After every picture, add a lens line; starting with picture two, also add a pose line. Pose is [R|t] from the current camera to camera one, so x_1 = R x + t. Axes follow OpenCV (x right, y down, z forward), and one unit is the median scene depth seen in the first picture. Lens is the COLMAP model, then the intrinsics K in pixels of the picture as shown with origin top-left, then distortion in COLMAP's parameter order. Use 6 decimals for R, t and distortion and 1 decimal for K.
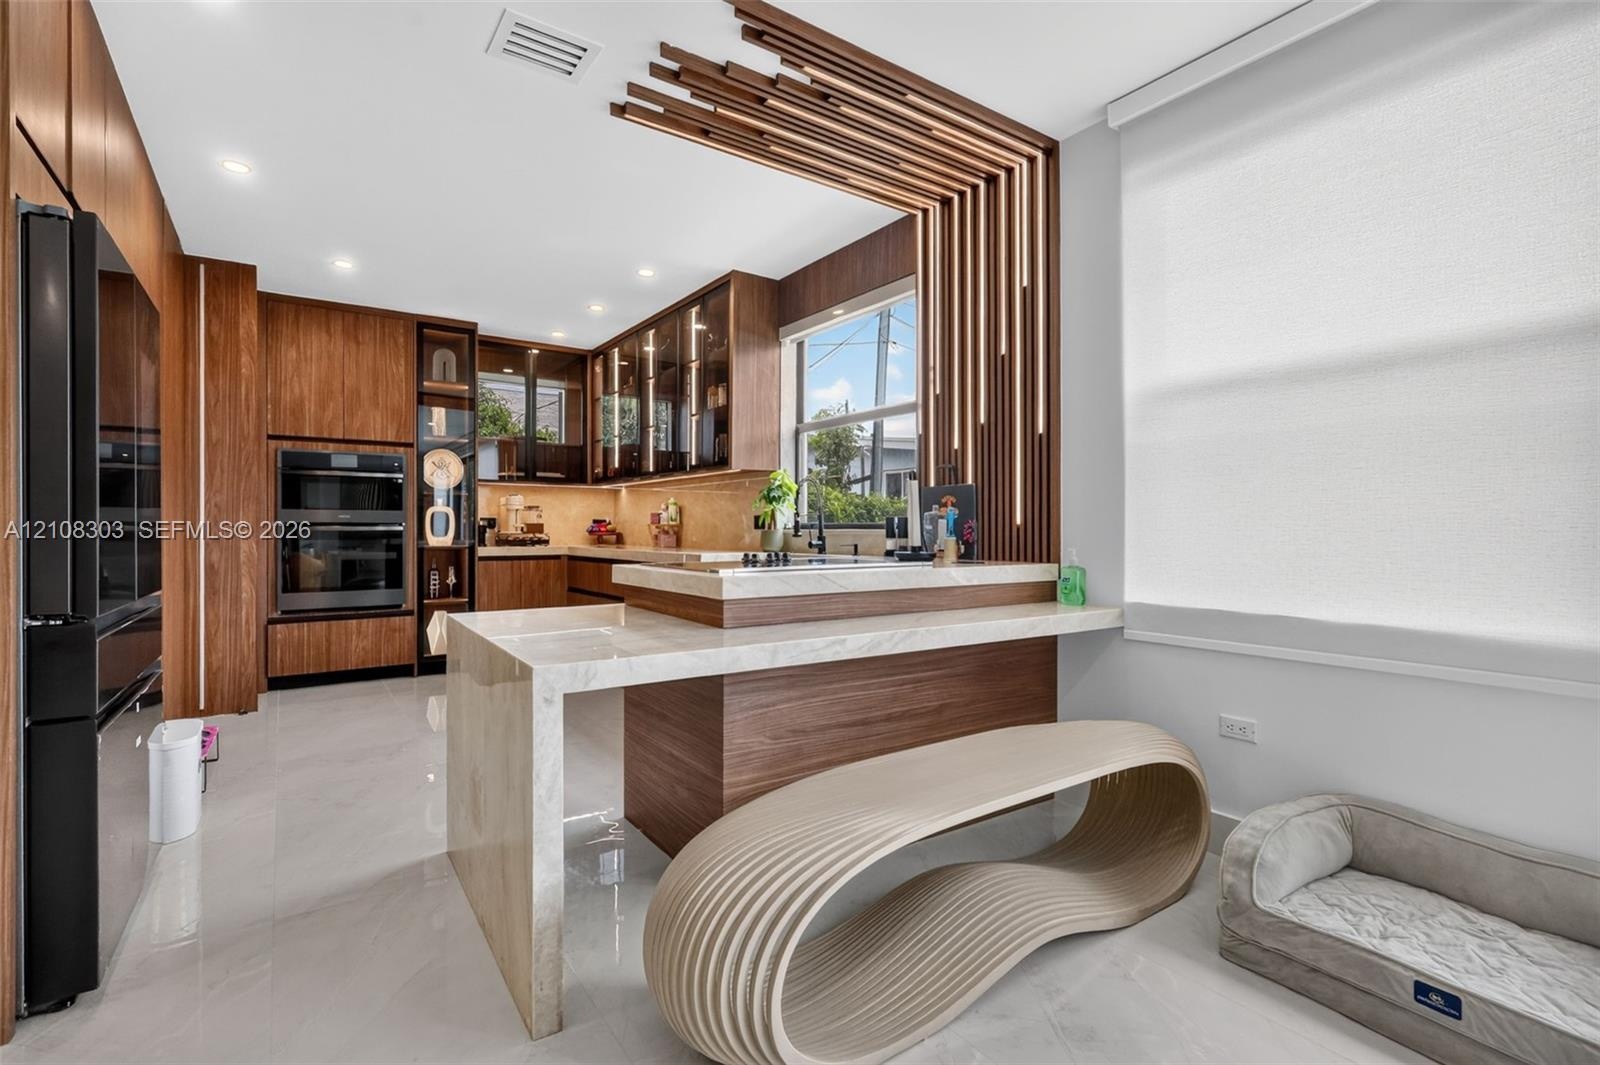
lens RADIAL K [[735.0, 0, 794.2], [0, 735.0, 526.1], [0, 0, 1]] dist [0.000280, 0.000702]
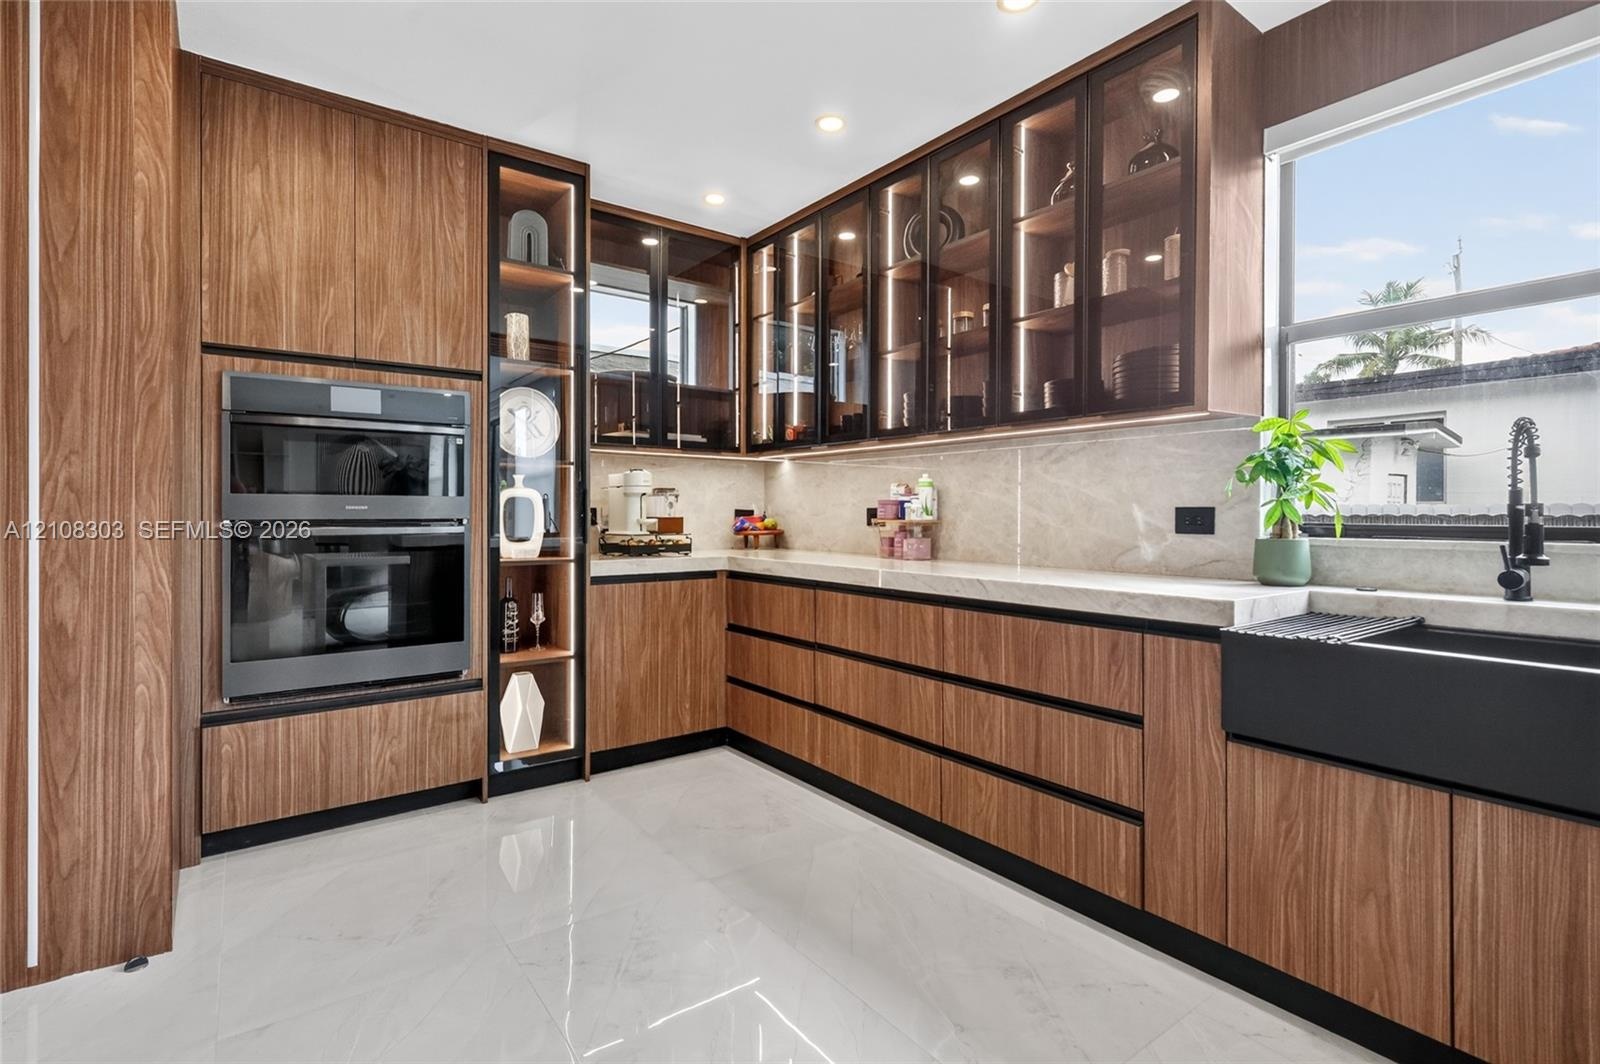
lens RADIAL K [[735.0, 0, 799.0], [0, 735.0, 509.1], [0, 0, 1]] dist [0.000280, 0.000702]
pose [[0.999172, -0.000219, 0.040694, -0.315825], [0.000298, 0.999998, -0.001933, -0.010752], [-0.040694, 0.001944, 0.999170, 0.461164]]
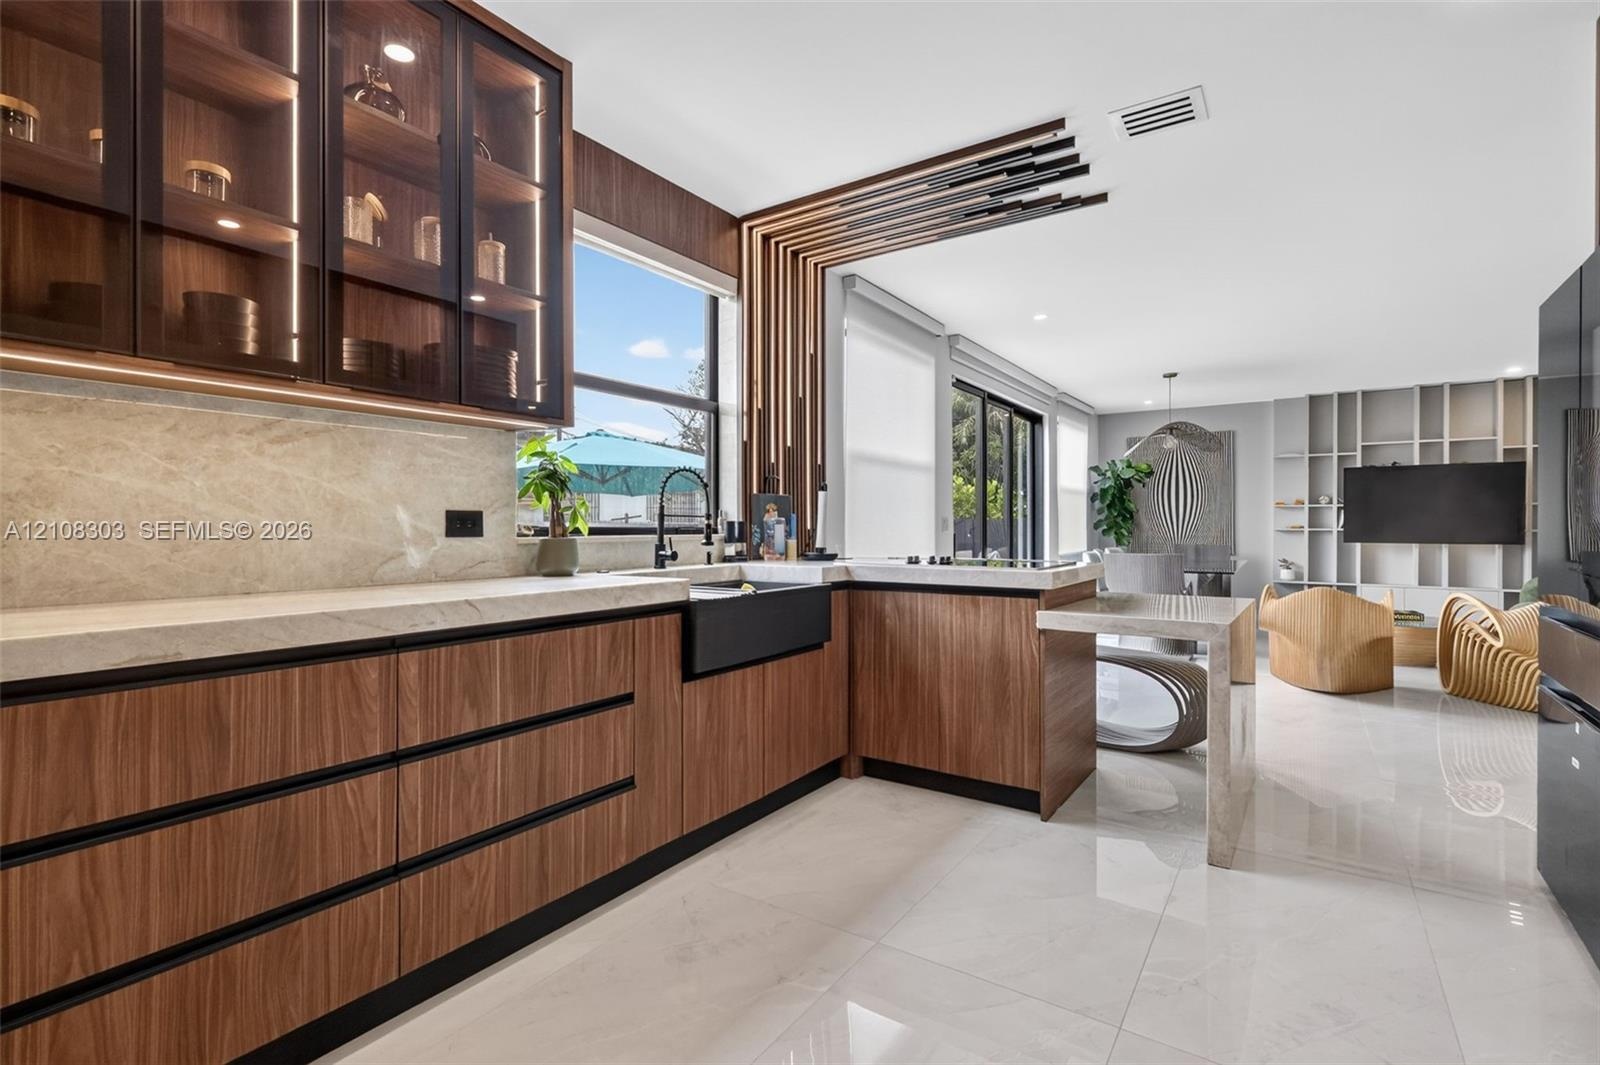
lens RADIAL K [[735.0, 0, 783.7], [0, 735.0, 532.1], [0, 0, 1]] dist [0.000280, 0.000702]
pose [[-0.345353, -0.005315, 0.938458, -0.557440], [-0.001668, 0.999986, 0.005050, -0.001785], [-0.938471, 0.000179, -0.345357, 0.890541]]
